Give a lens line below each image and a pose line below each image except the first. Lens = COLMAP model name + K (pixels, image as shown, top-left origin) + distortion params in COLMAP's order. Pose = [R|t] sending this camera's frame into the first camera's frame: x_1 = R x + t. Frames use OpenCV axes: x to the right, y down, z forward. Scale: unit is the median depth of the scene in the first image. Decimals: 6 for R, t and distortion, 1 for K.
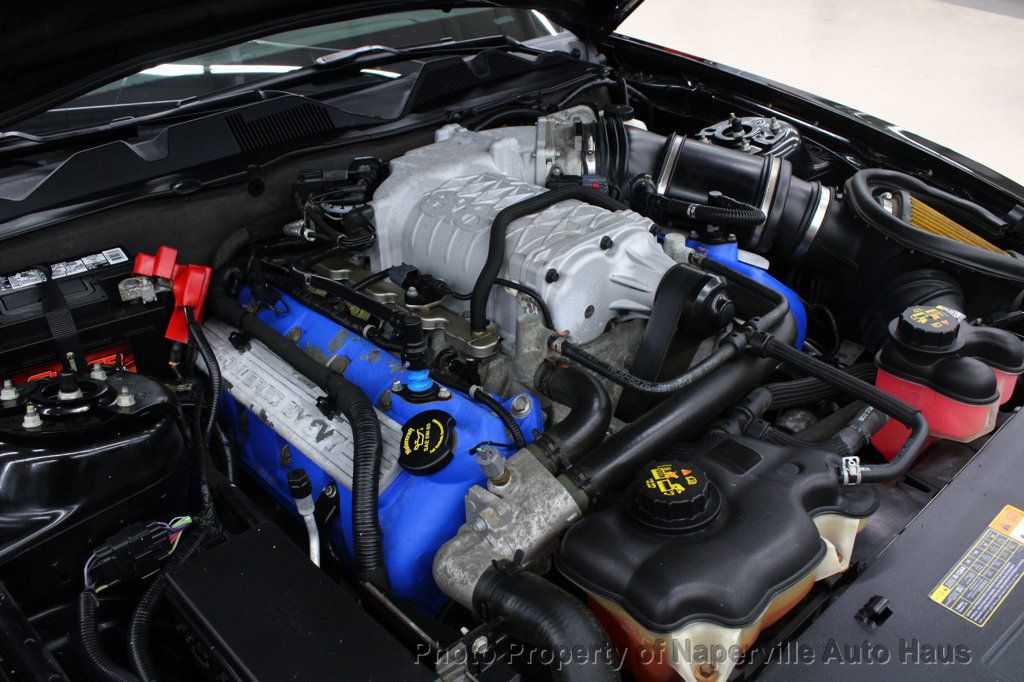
lens RADIAL K [[869.1, 0, 512.0], [0, 869.1, 341.0], [0, 0, 1]] dist [-0.137974, 0.119264]
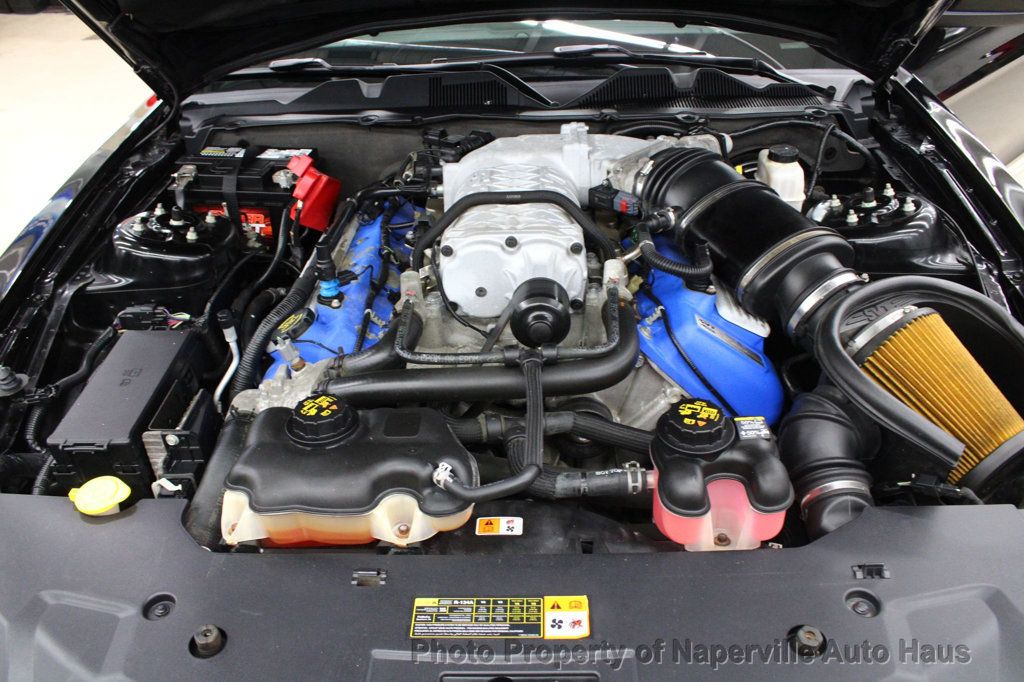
lens RADIAL K [[811.6, 0, 548.4], [0, 811.6, 339.7], [0, 0, 1]] dist [-0.120249, 0.058305]
pose [[0.745104, 0.371188, -0.554112, 0.792698], [-0.343361, 0.925745, 0.158427, -0.179965], [0.571772, 0.072215, 0.817228, 0.142057]]
